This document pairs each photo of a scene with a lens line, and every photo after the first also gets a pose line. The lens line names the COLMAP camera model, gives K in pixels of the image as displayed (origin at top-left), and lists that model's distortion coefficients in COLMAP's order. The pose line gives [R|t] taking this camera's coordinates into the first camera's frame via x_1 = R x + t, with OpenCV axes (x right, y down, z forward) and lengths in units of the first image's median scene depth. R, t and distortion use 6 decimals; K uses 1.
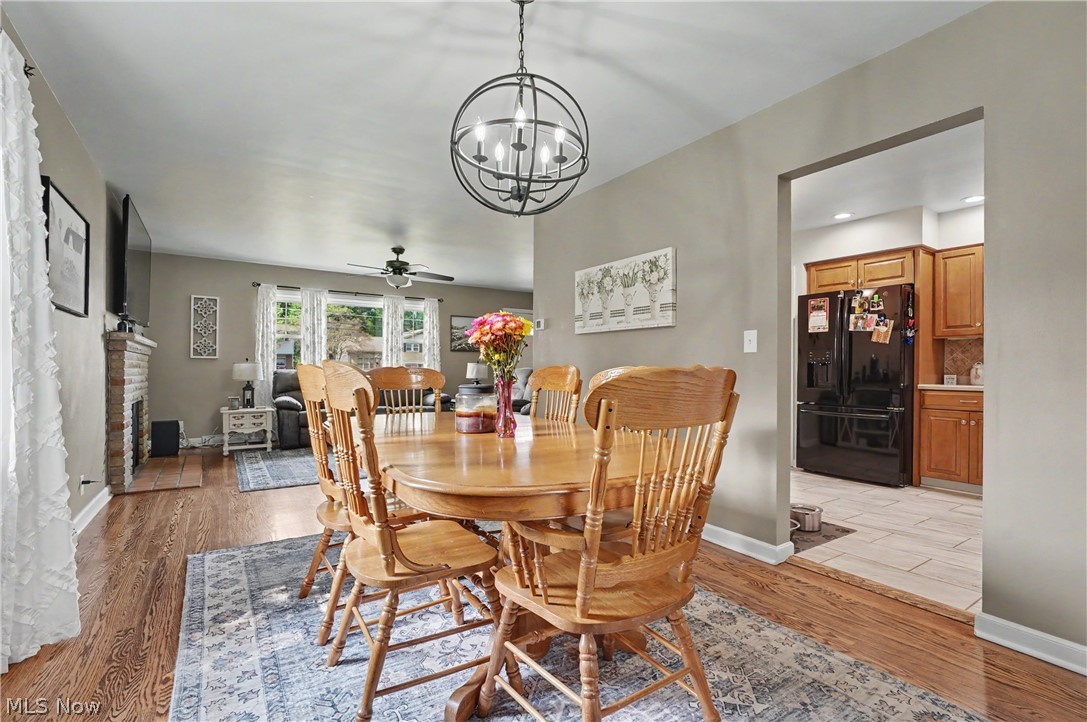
lens RADIAL K [[496.9, 0, 542.3], [0, 496.9, 367.8], [0, 0, 1]] dist [-0.011564, 0.000929]
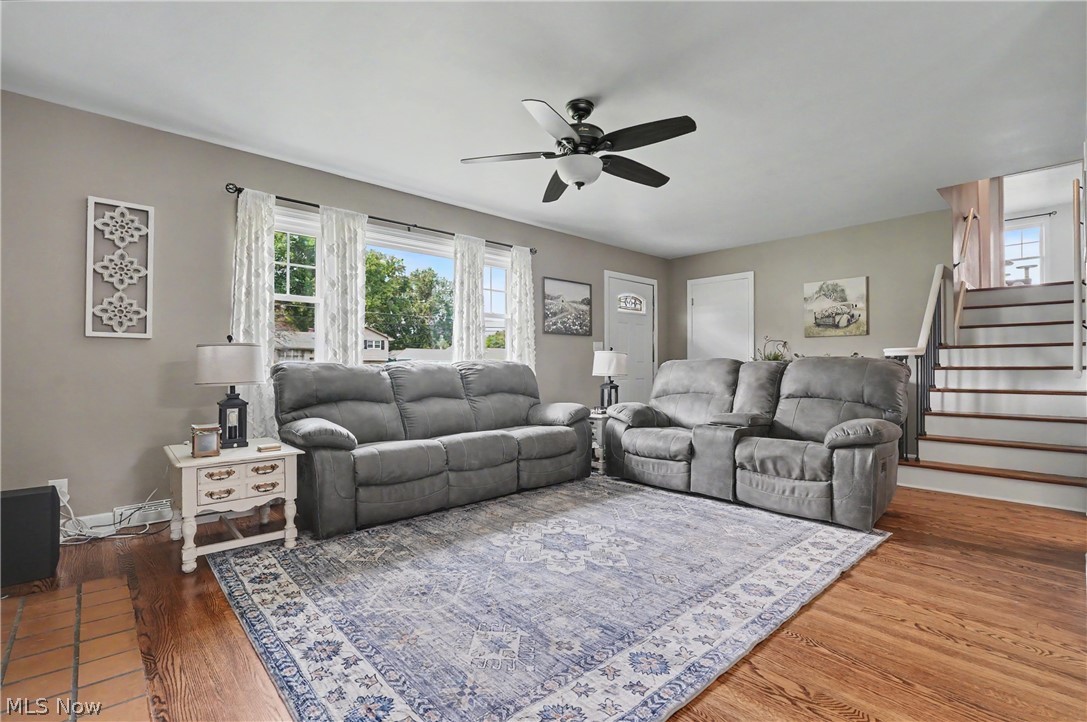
lens RADIAL K [[496.9, 0, 540.9], [0, 496.9, 362.1], [0, 0, 1]] dist [-0.011564, 0.000929]
pose [[0.988927, -0.005363, 0.148309, -0.548542], [0.006433, 0.999957, -0.006734, 0.013977], [-0.148266, 0.007614, 0.988918, 0.736916]]
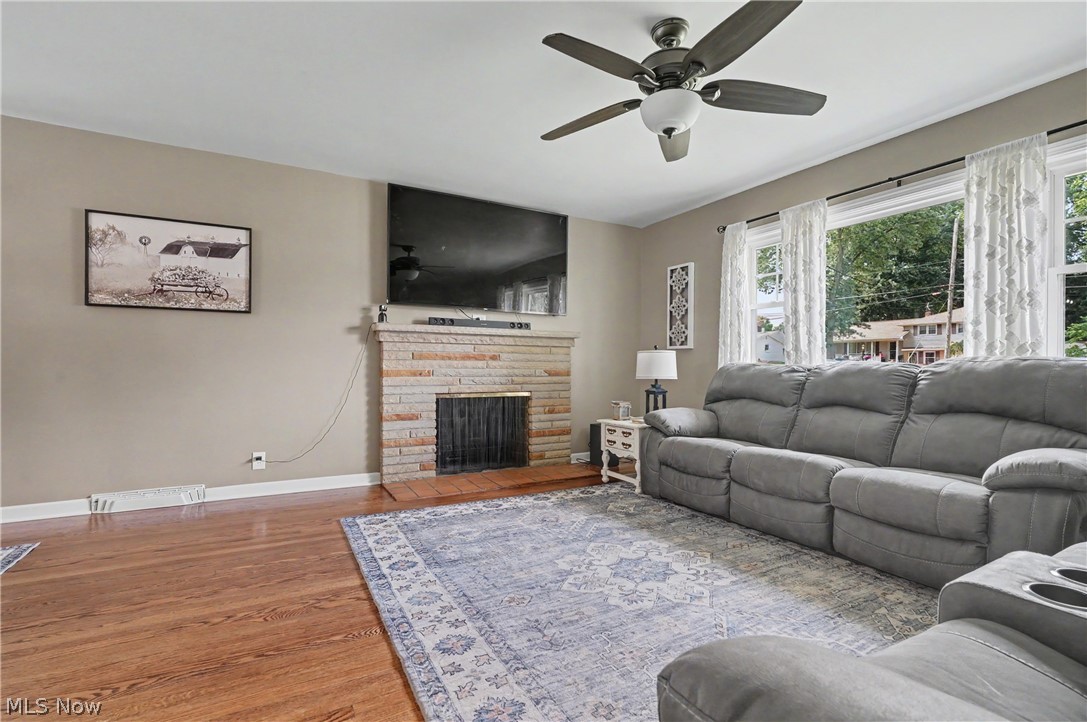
lens RADIAL K [[496.9, 0, 547.8], [0, 496.9, 370.1], [0, 0, 1]] dist [-0.011564, 0.000929]
pose [[-0.075604, 0.001170, -0.997137, 0.111908], [-0.003057, 0.999994, 0.001405, 0.018884], [0.997133, 0.003155, -0.075600, 1.286245]]
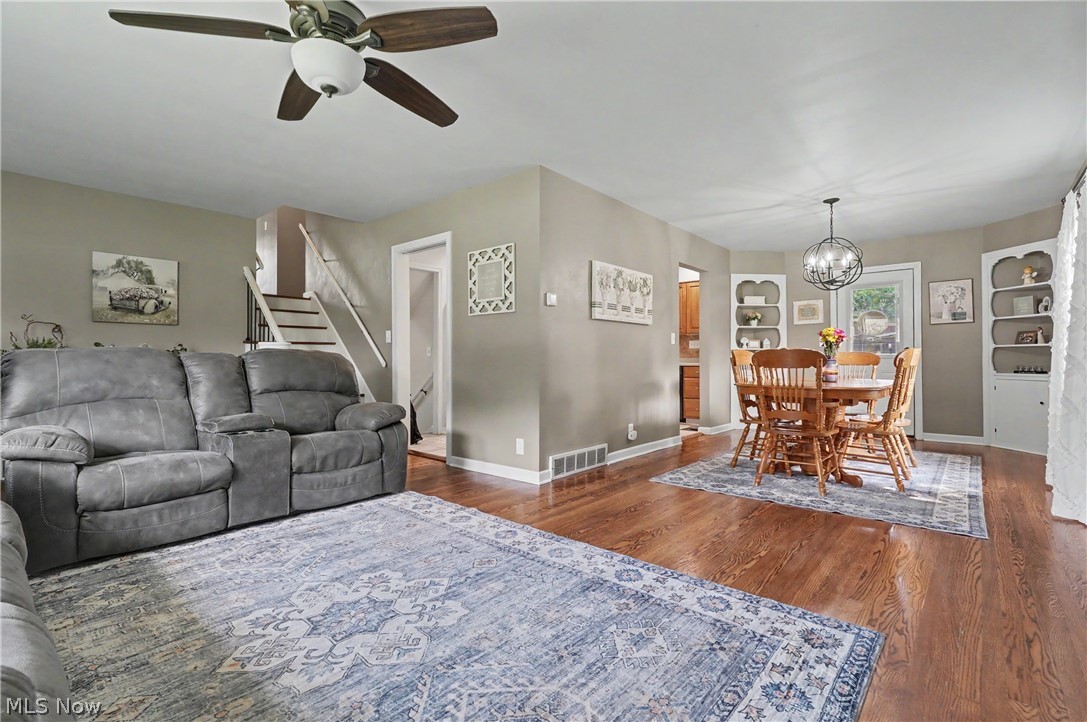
lens RADIAL K [[496.9, 0, 547.0], [0, 496.9, 357.6], [0, 0, 1]] dist [-0.011564, 0.000929]
pose [[-0.271127, -0.003287, 0.962538, -0.876648], [-0.002635, 0.999993, 0.002673, 0.012519], [-0.962540, -0.001811, -0.271134, 1.303482]]
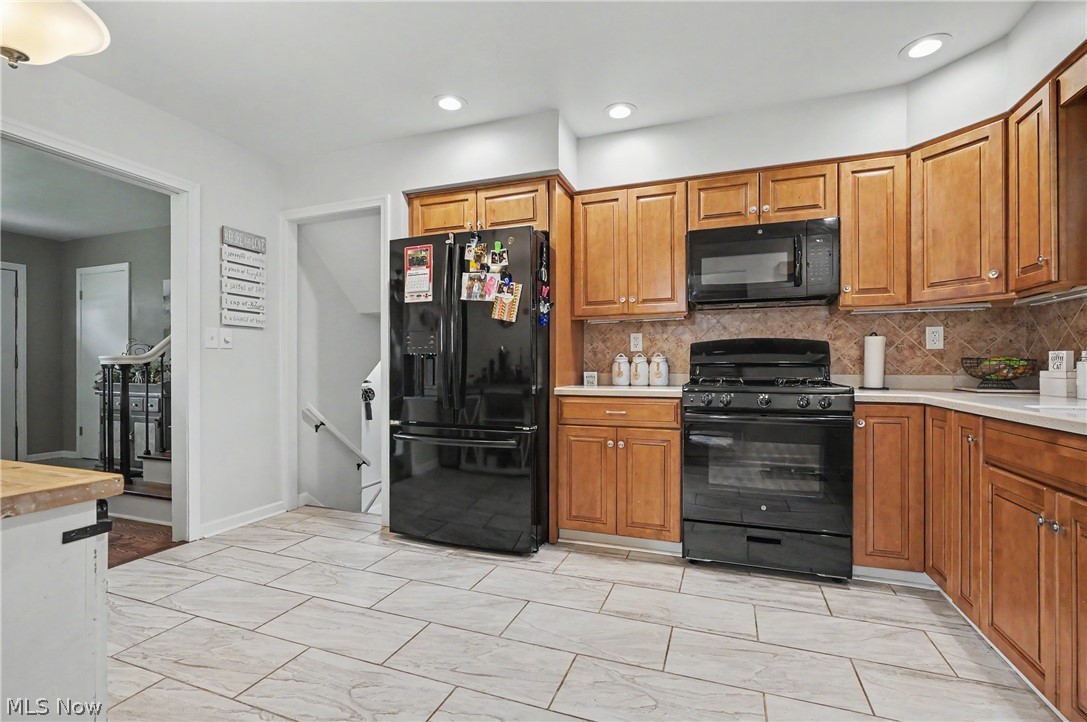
lens RADIAL K [[496.9, 0, 548.9], [0, 496.9, 367.6], [0, 0, 1]] dist [-0.011564, 0.000929]
pose [[0.799233, -0.007397, 0.600976, 0.347782], [0.004933, 0.999971, 0.005749, 0.003675], [-0.601001, -0.001630, 0.799246, 0.462558]]
